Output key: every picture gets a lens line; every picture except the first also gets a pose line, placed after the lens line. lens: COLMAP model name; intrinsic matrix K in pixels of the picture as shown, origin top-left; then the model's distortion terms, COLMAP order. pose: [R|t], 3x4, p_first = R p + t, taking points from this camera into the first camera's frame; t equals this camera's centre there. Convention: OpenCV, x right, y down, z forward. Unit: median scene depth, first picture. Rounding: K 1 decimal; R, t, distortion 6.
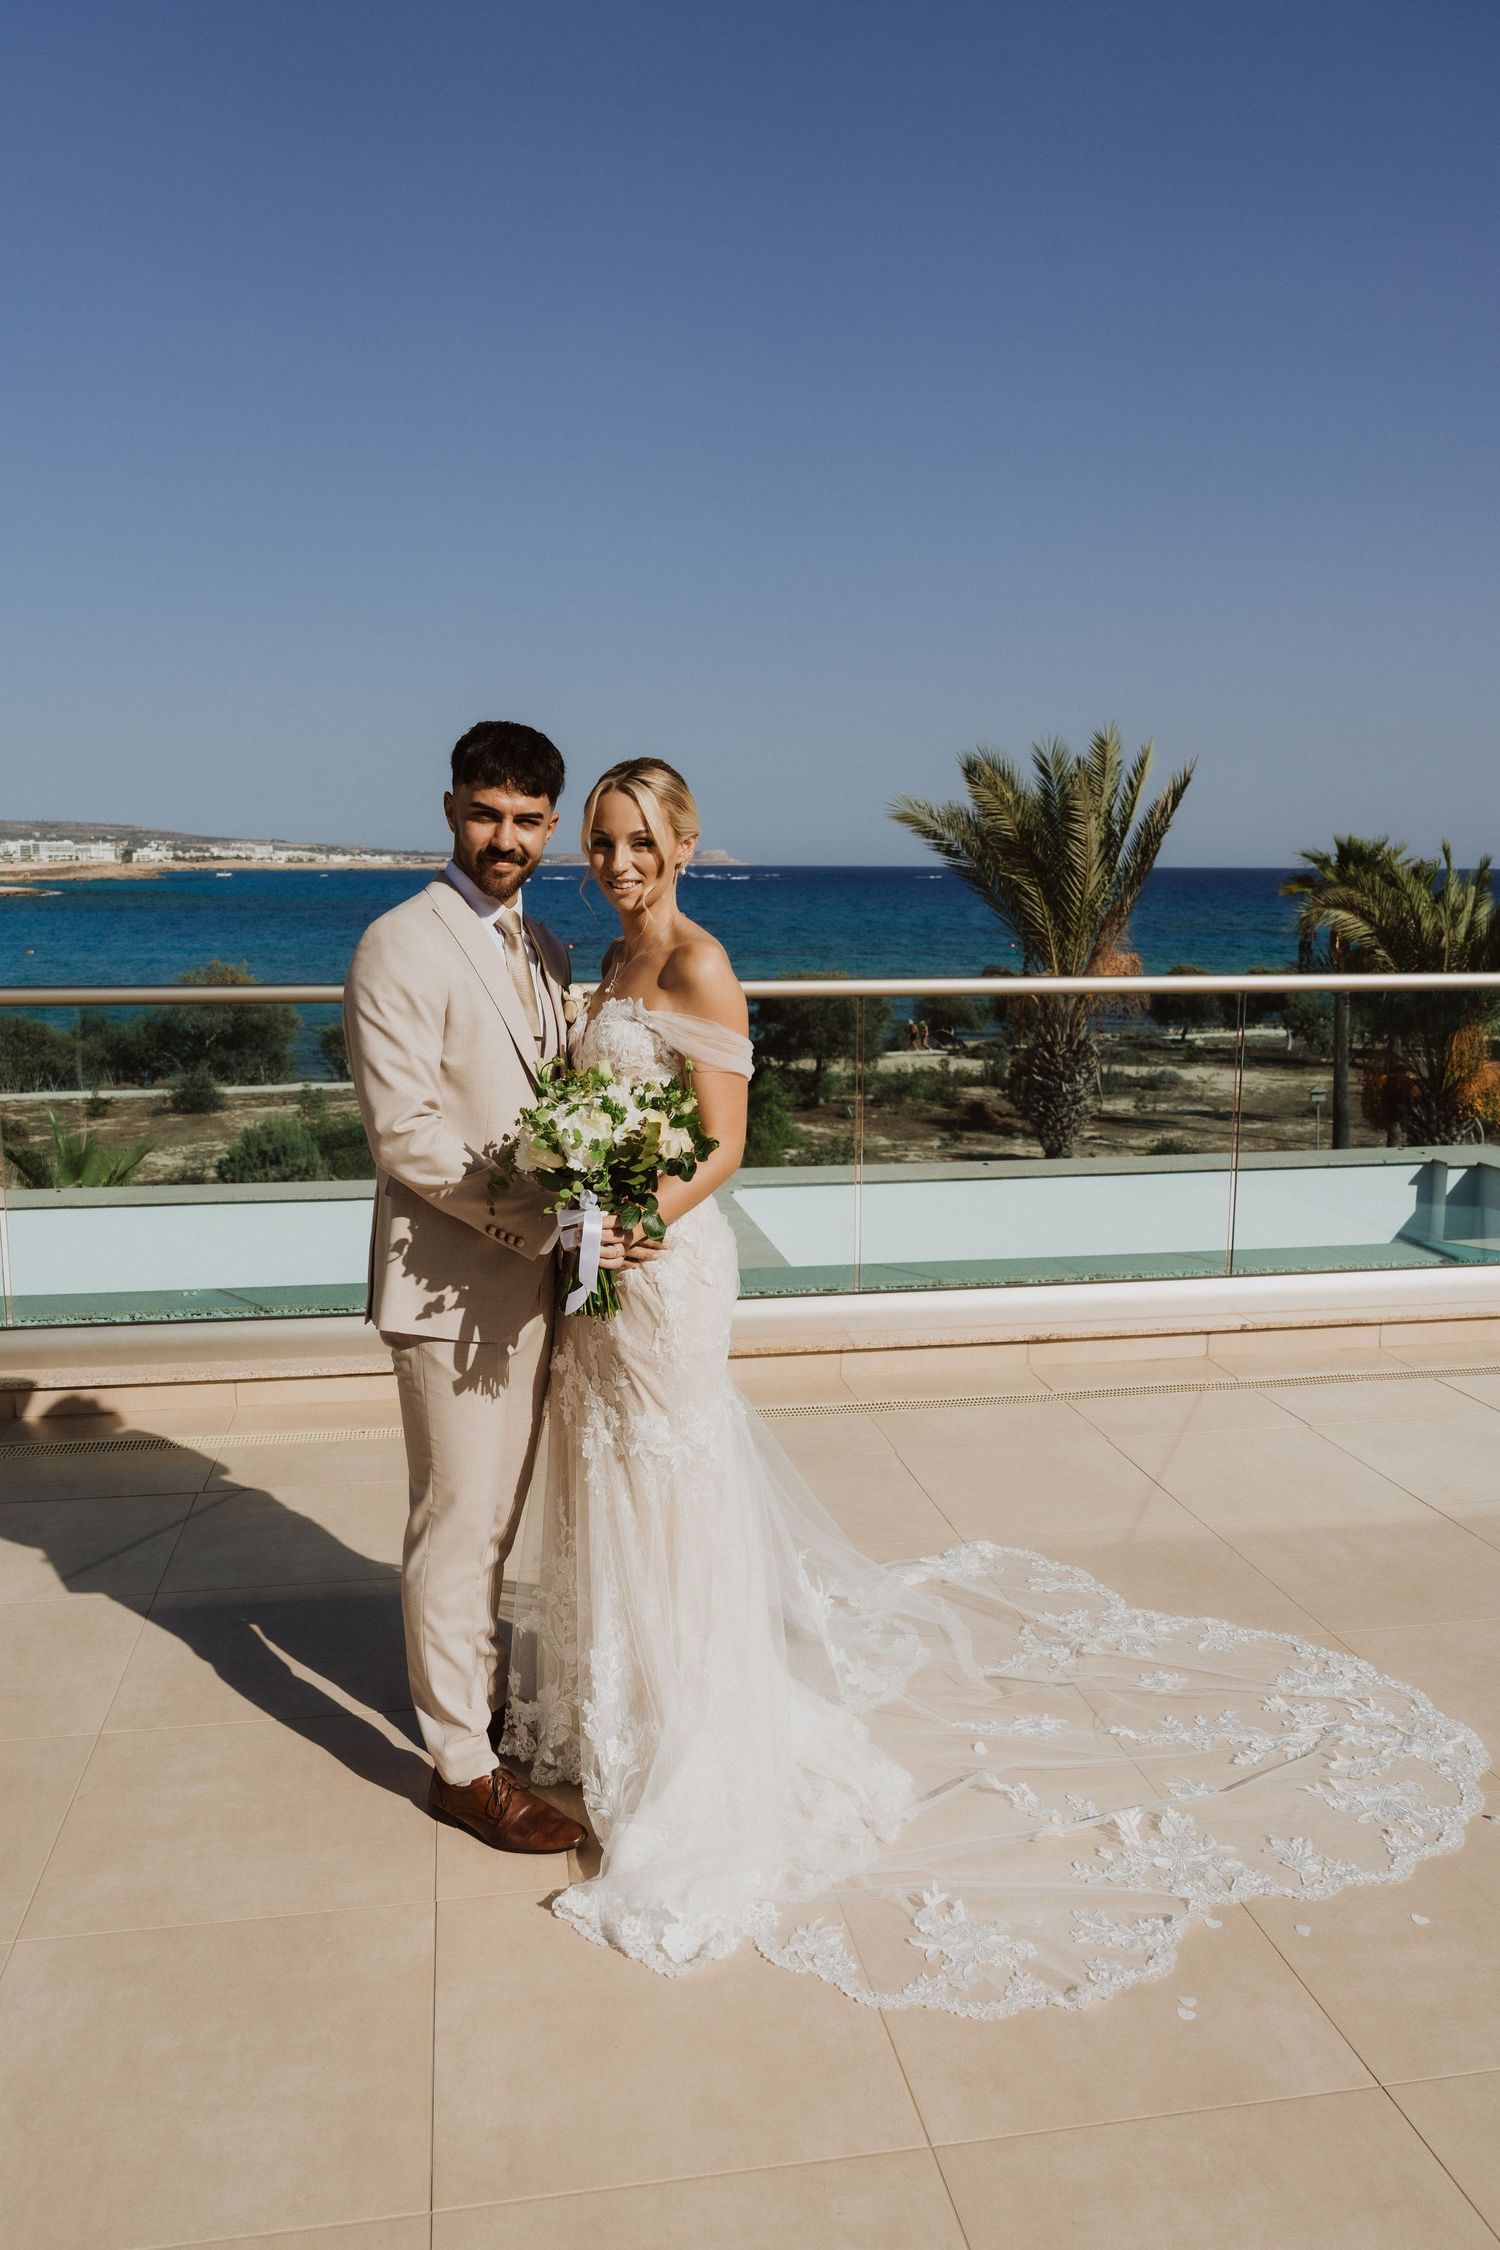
lens RADIAL K [[1555.9, 0, 742.8], [0, 1555.9, 1133.6], [0, 0, 1]] dist [-0.017505, 0.001852]
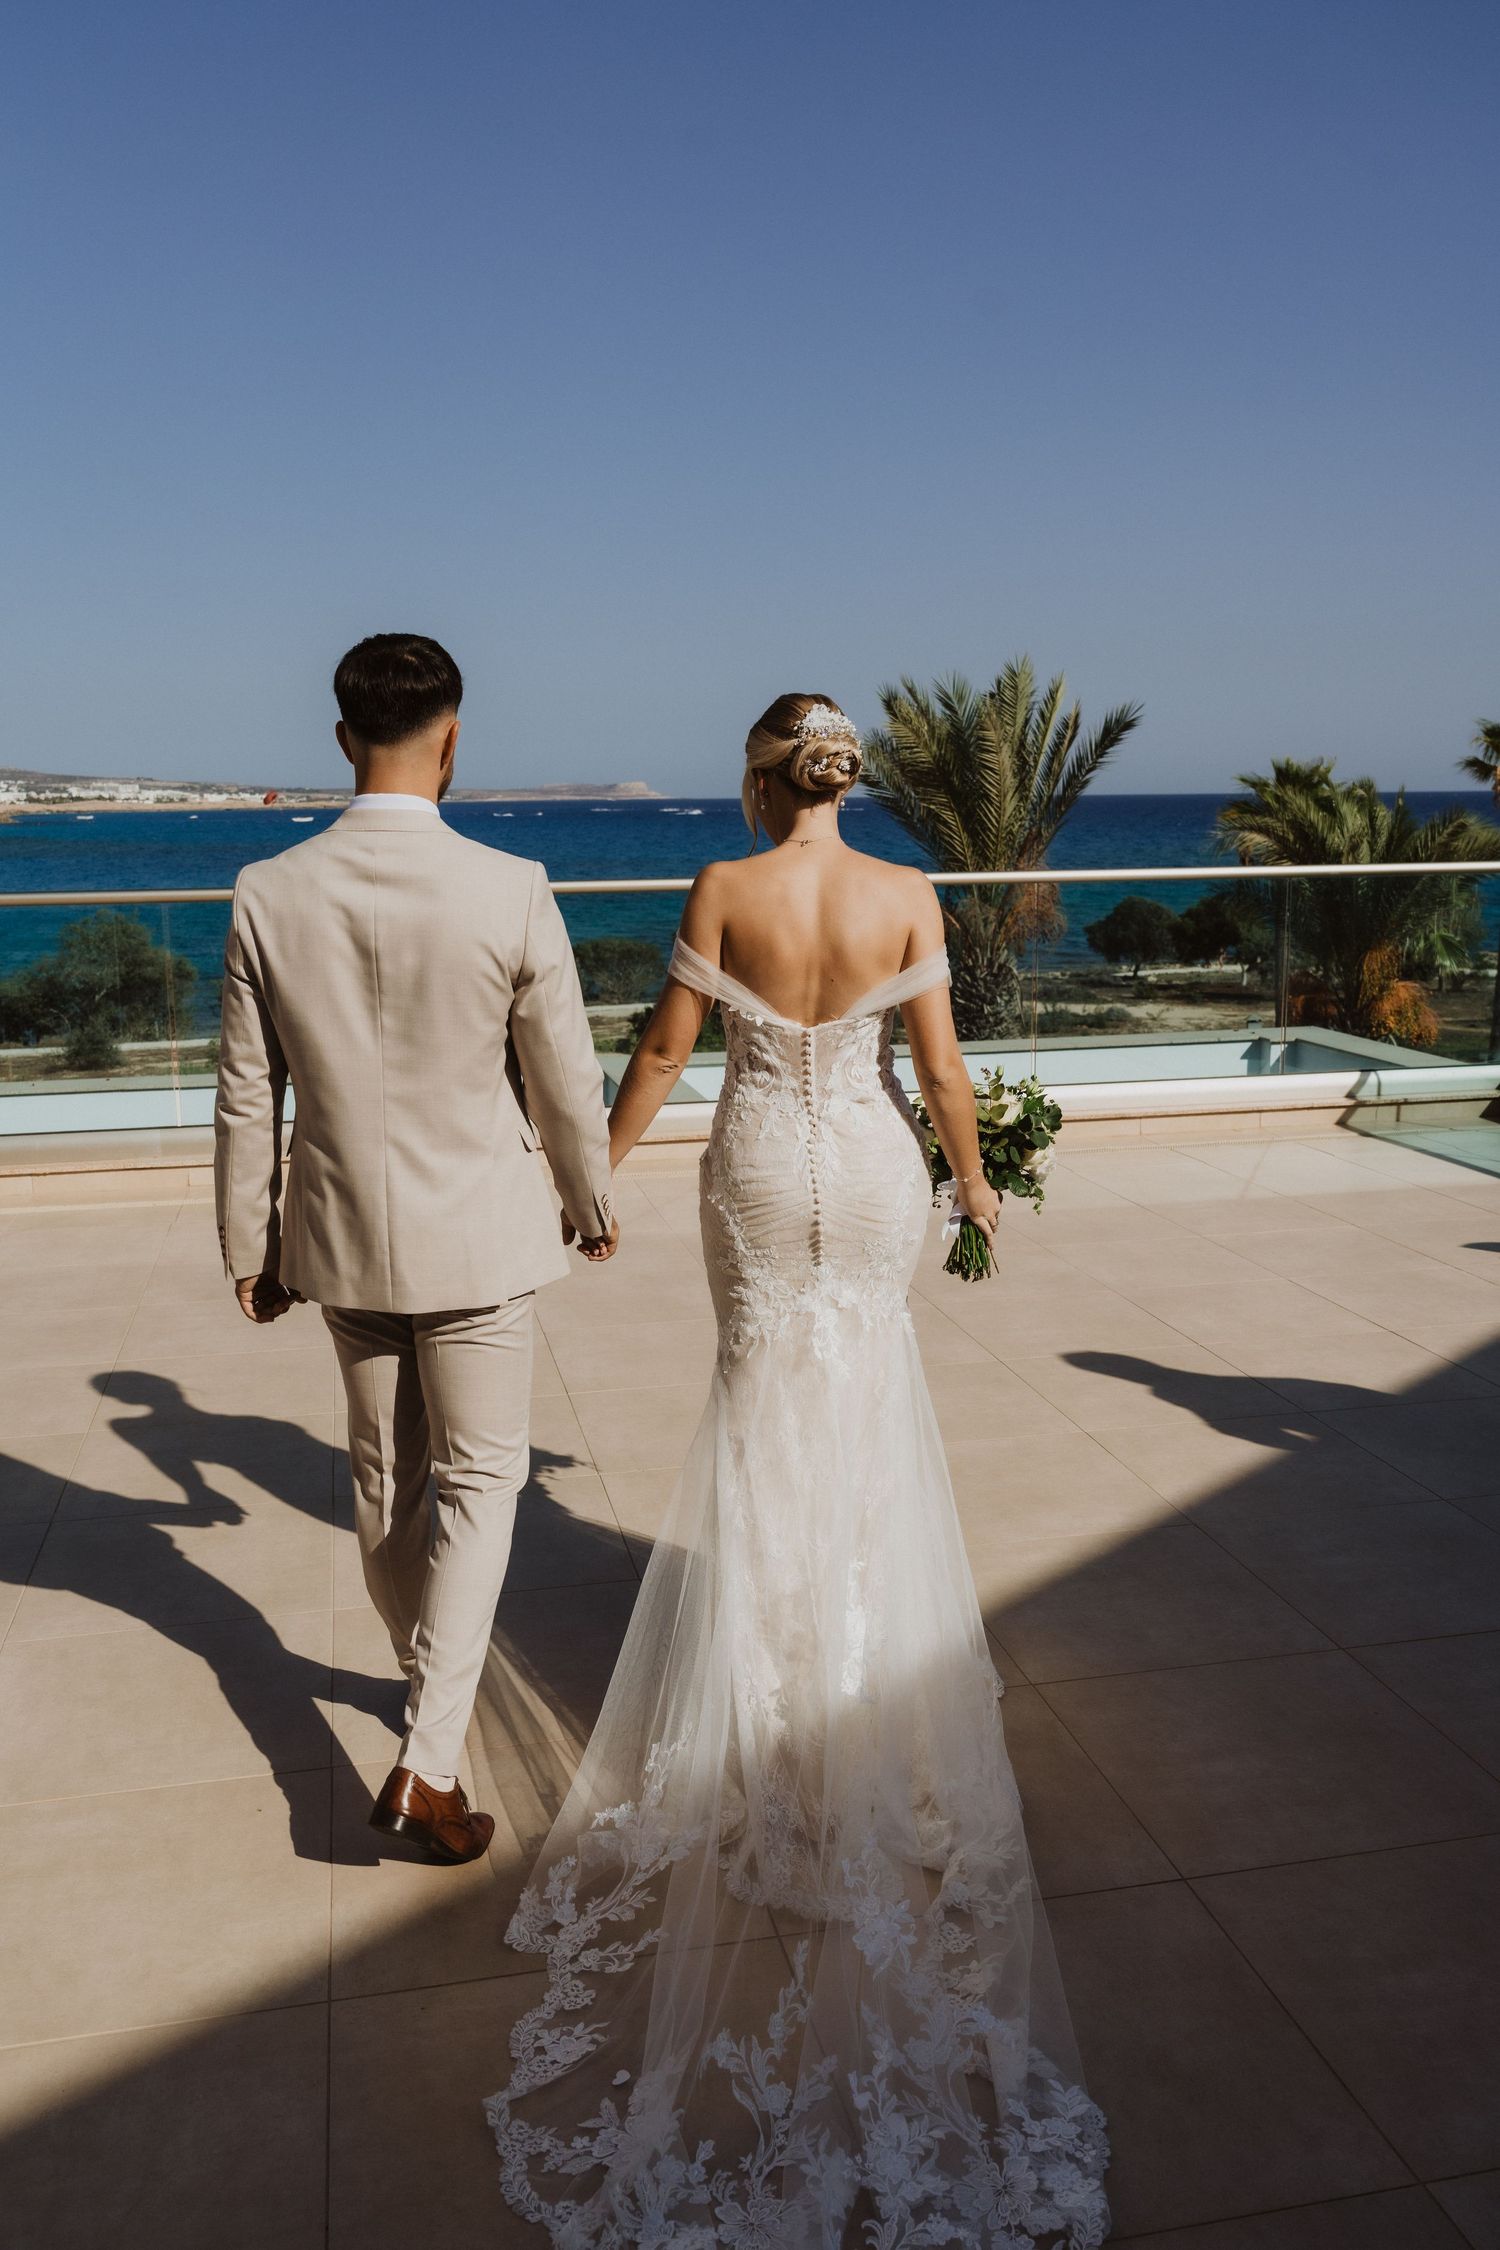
lens RADIAL K [[1766.6, 0, 745.0], [0, 1766.6, 1143.7], [0, 0, 1]] dist [-0.013665, 0.003842]
pose [[0.998859, -0.022463, 0.042155, -0.004627], [0.021516, 0.999509, 0.022785, 0.029078], [-0.042646, -0.021852, 0.998851, -0.168042]]
